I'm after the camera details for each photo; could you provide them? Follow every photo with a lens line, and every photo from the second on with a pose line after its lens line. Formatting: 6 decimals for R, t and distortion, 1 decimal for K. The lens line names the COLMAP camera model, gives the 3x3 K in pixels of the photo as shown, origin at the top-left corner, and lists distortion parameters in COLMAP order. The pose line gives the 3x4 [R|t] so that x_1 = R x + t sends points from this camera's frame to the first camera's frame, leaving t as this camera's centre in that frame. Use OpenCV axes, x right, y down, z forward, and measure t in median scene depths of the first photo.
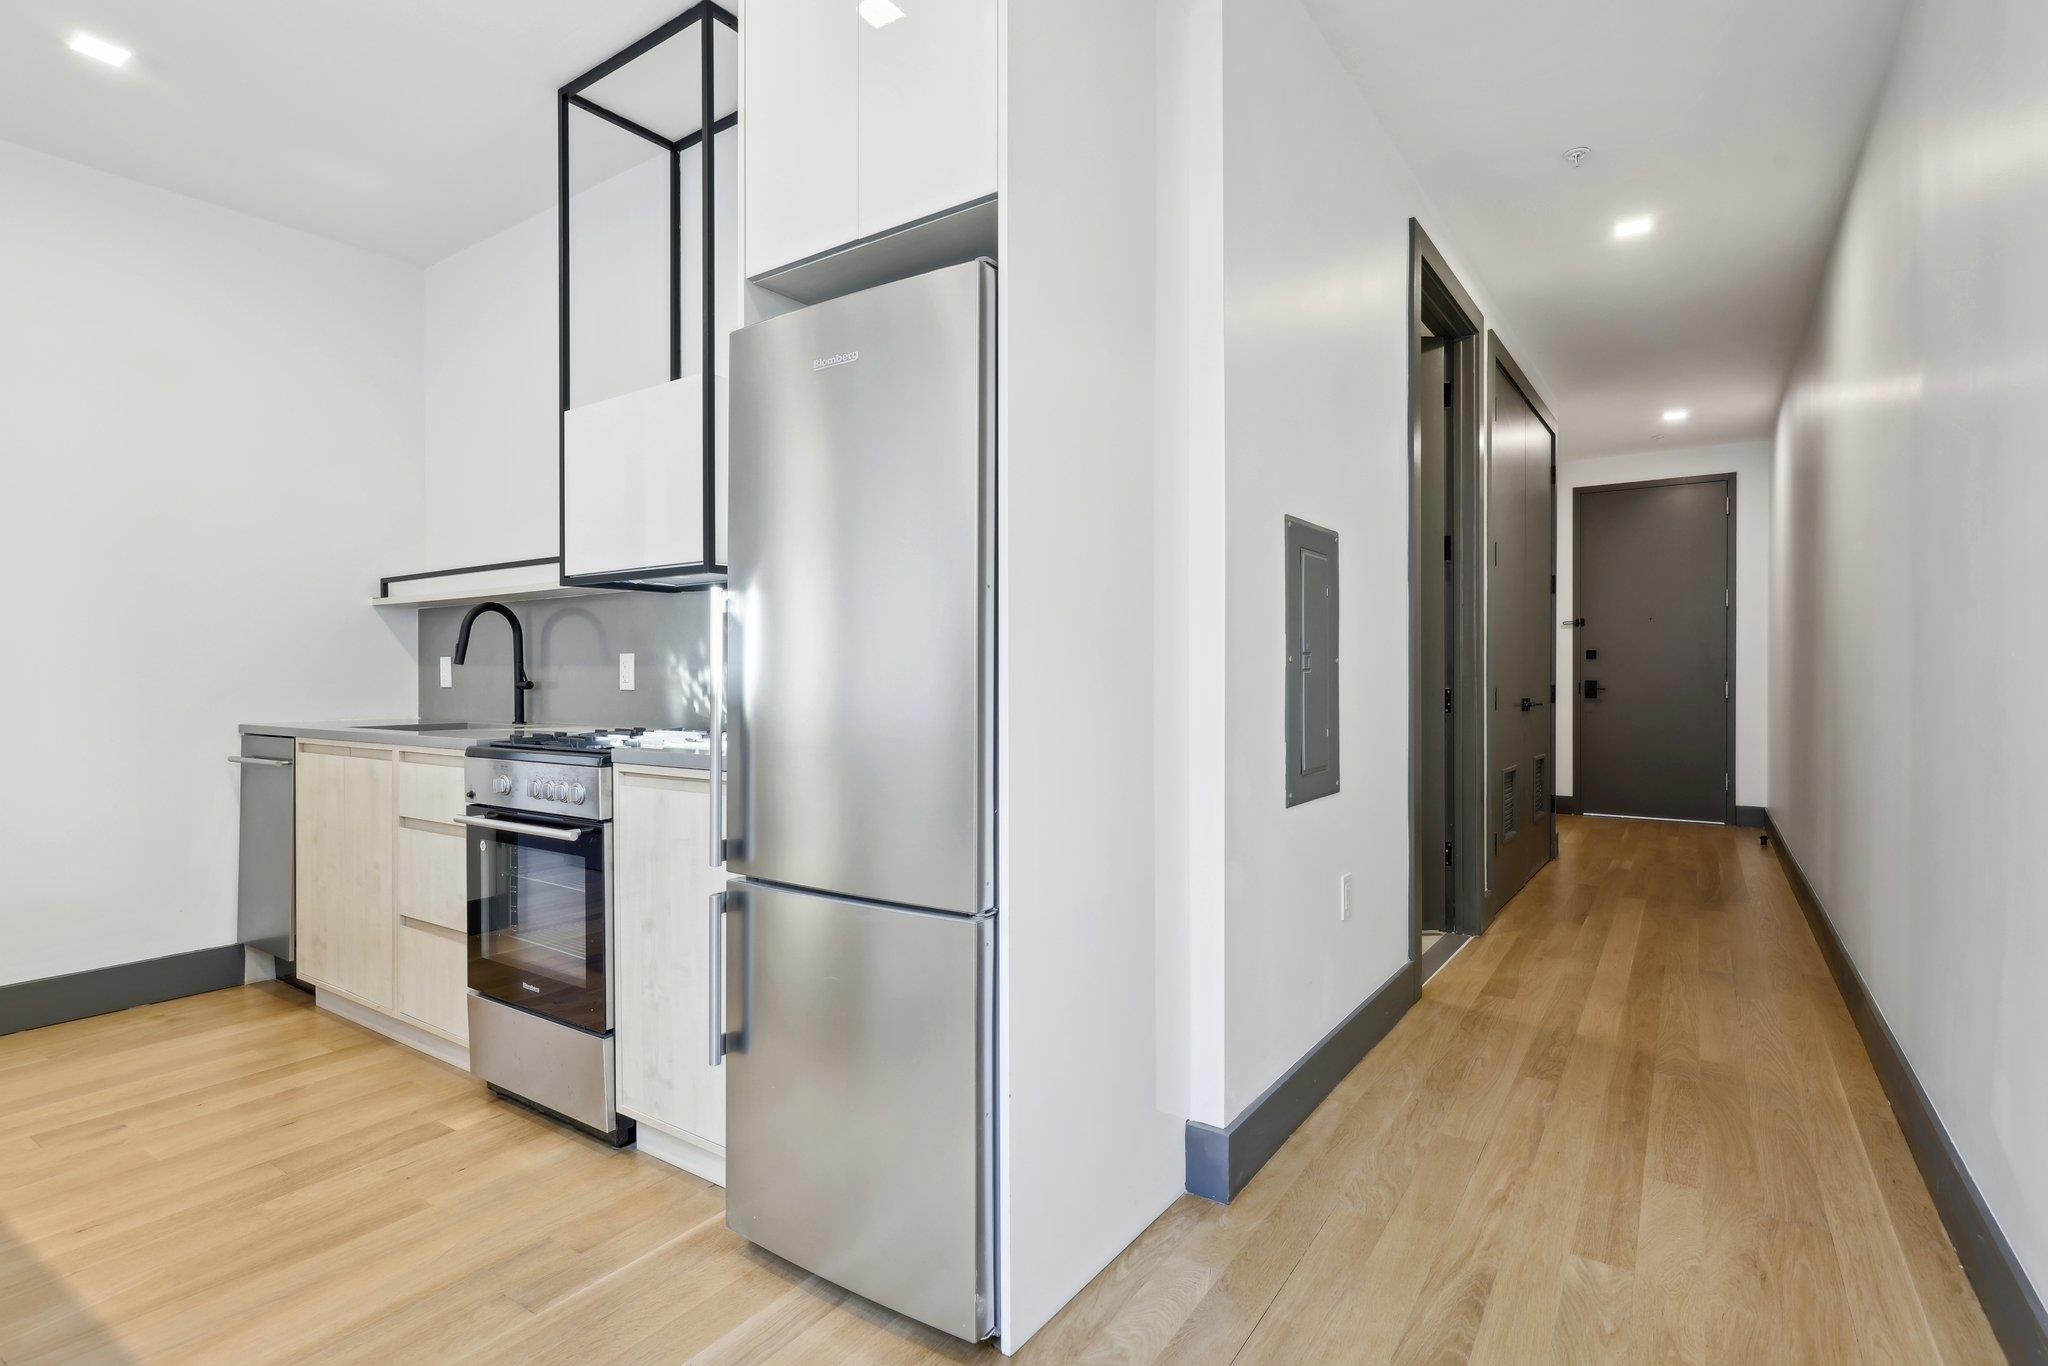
lens RADIAL K [[1007.9, 0, 1012.3], [0, 1007.9, 678.0], [0, 0, 1]] dist [0.006499, 0.003178]
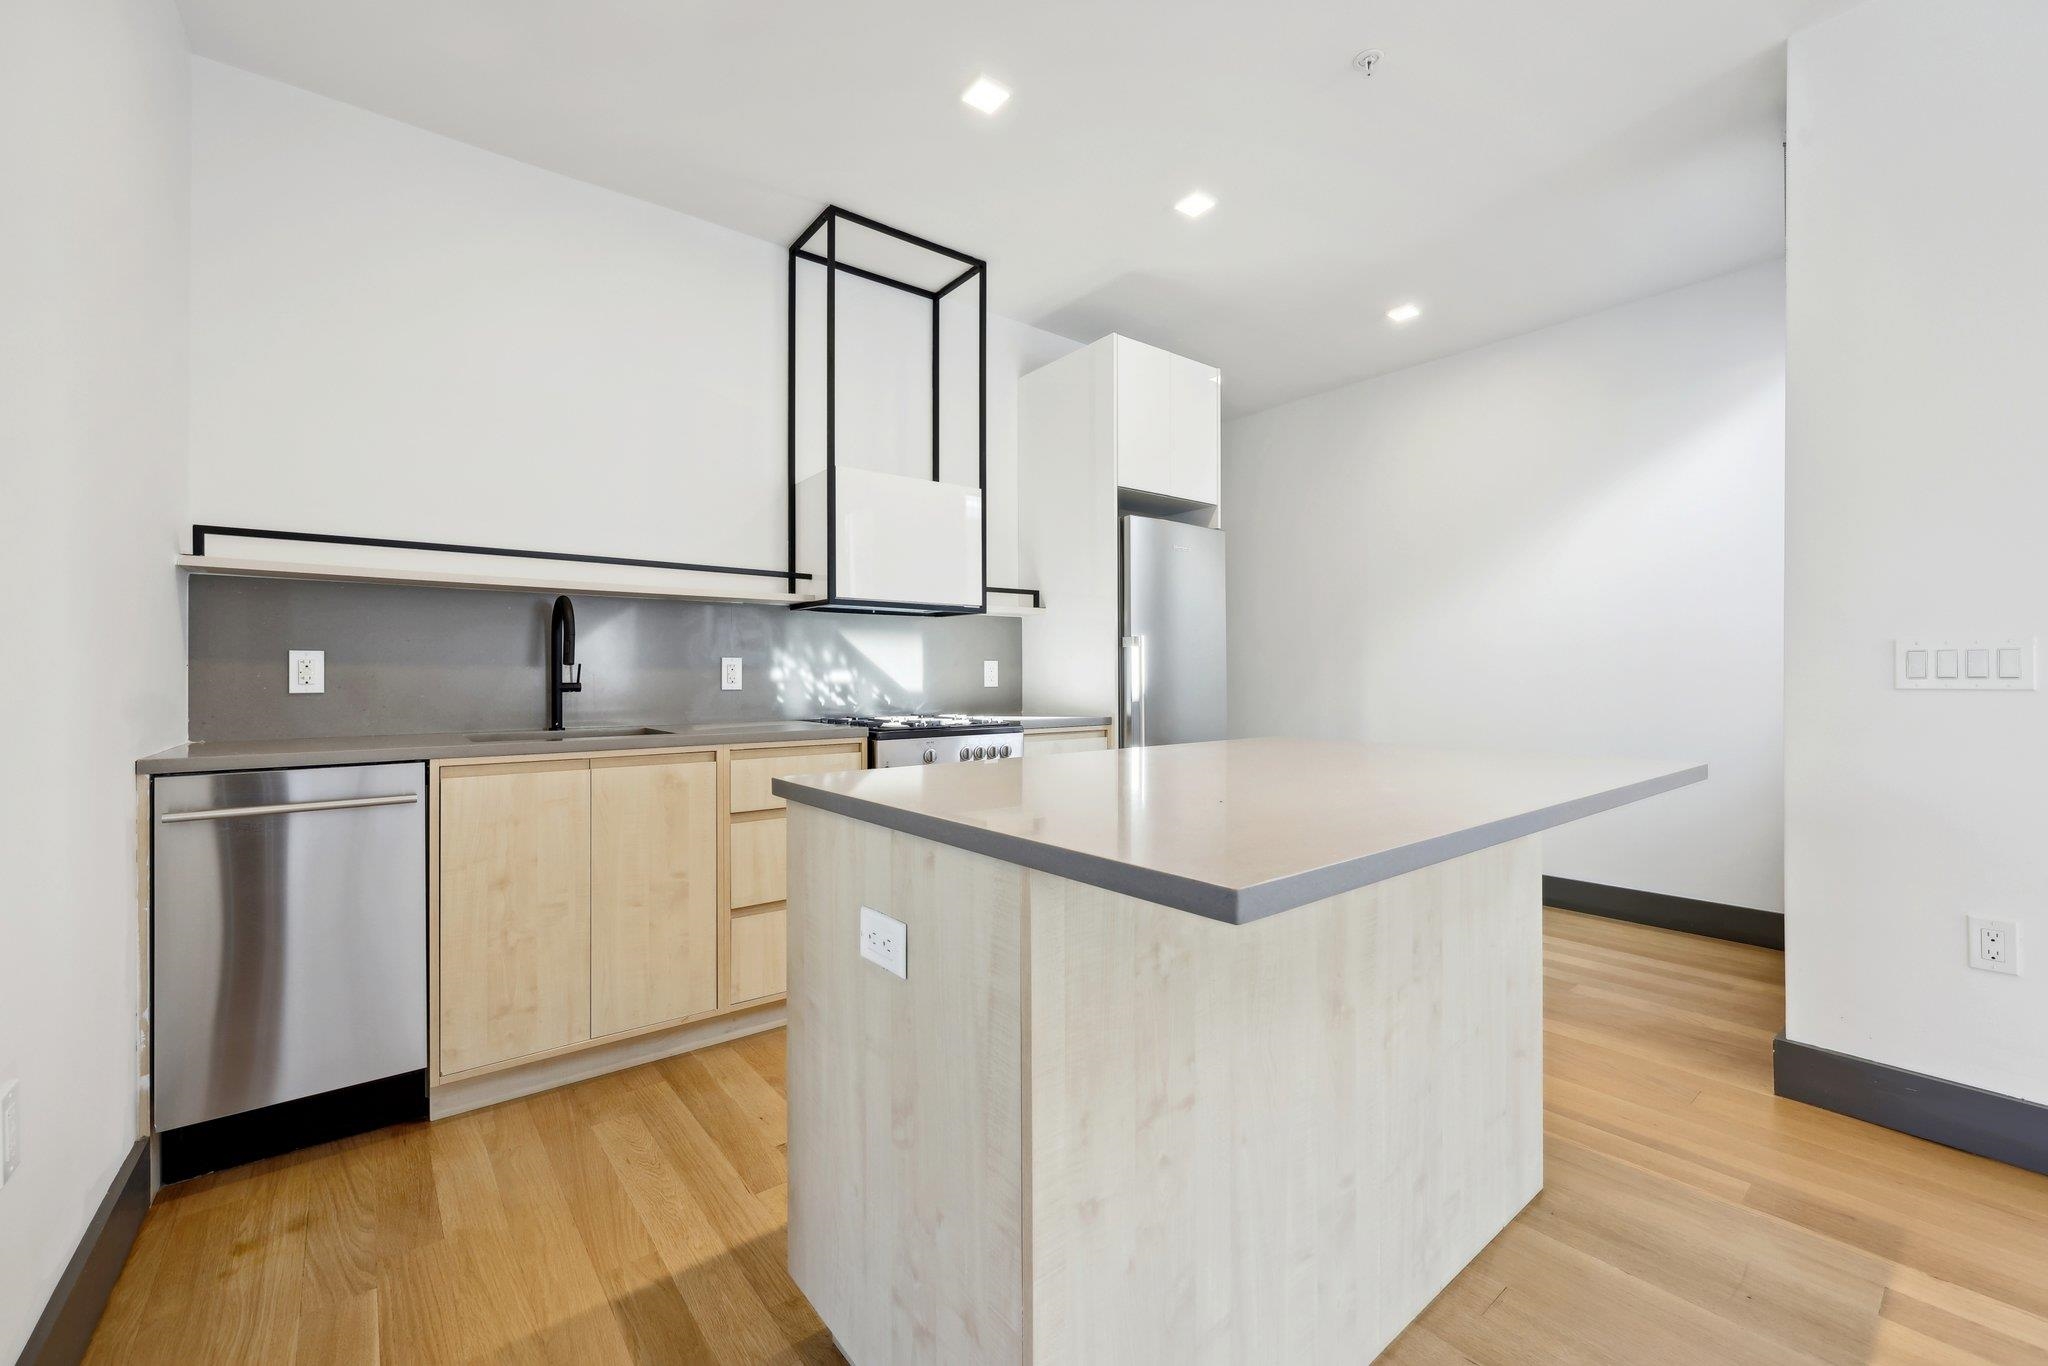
lens RADIAL K [[836.6, 0, 1022.4], [0, 836.6, 669.6], [0, 0, 1]] dist [-0.003948, 0.000916]
pose [[0.290551, 0.010024, 0.956807, -1.271799], [0.004937, 0.999916, -0.011974, 0.002452], [-0.956847, 0.008203, 0.290477, 0.448822]]
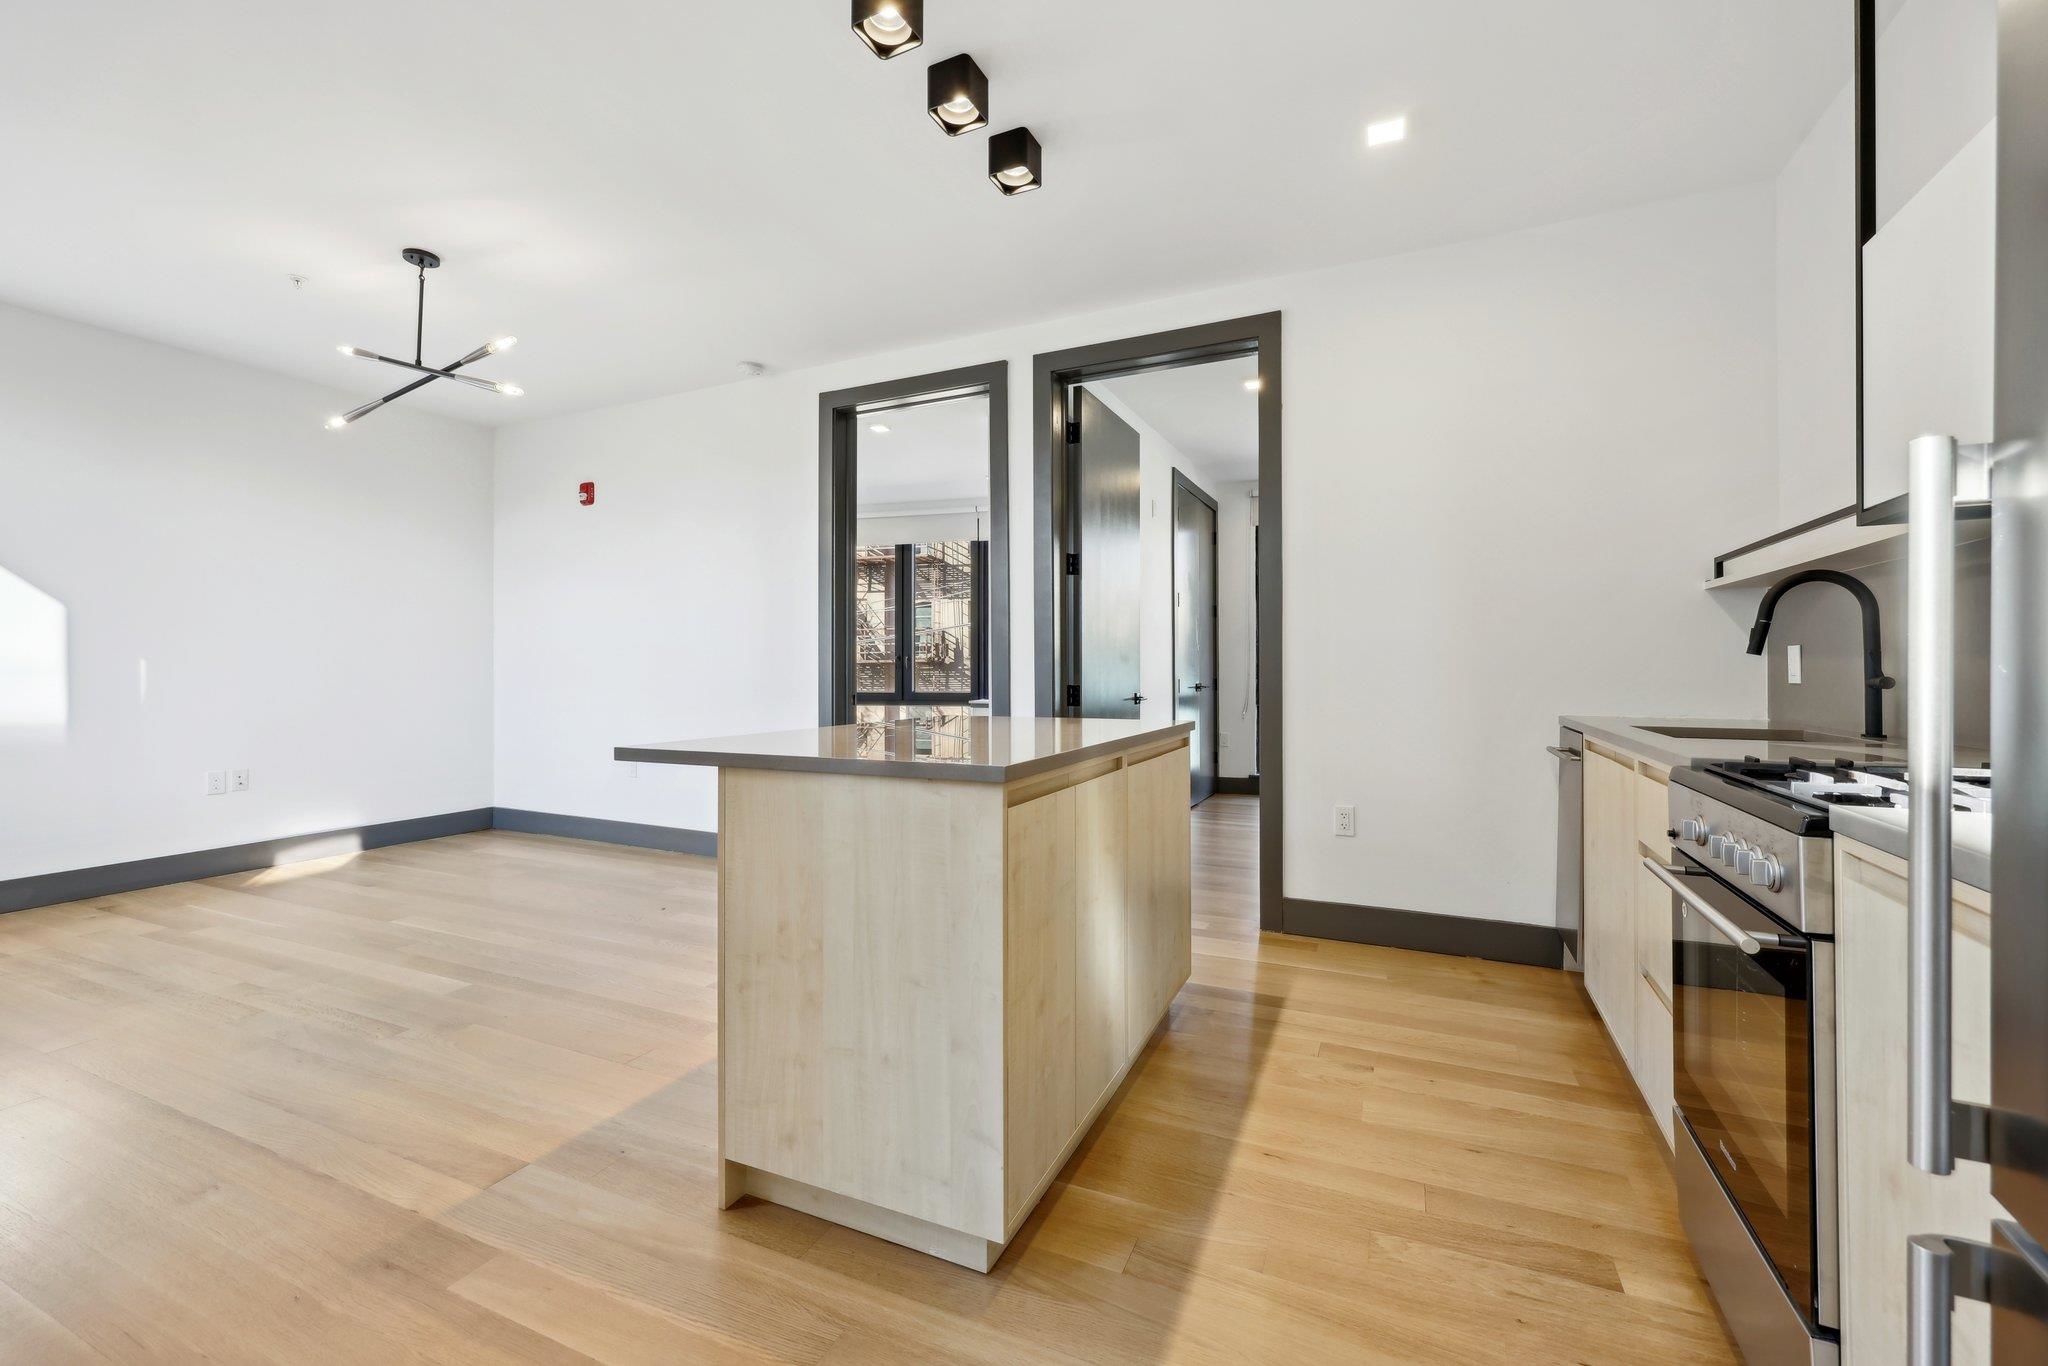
lens RADIAL K [[836.6, 0, 1028.9], [0, 836.6, 666.8], [0, 0, 1]] dist [-0.003948, 0.000916]
pose [[0.182003, -0.000512, -0.983298, -0.030710], [-0.004909, 0.999987, -0.001429, 0.000150], [0.983286, 0.005087, 0.181998, 0.372751]]
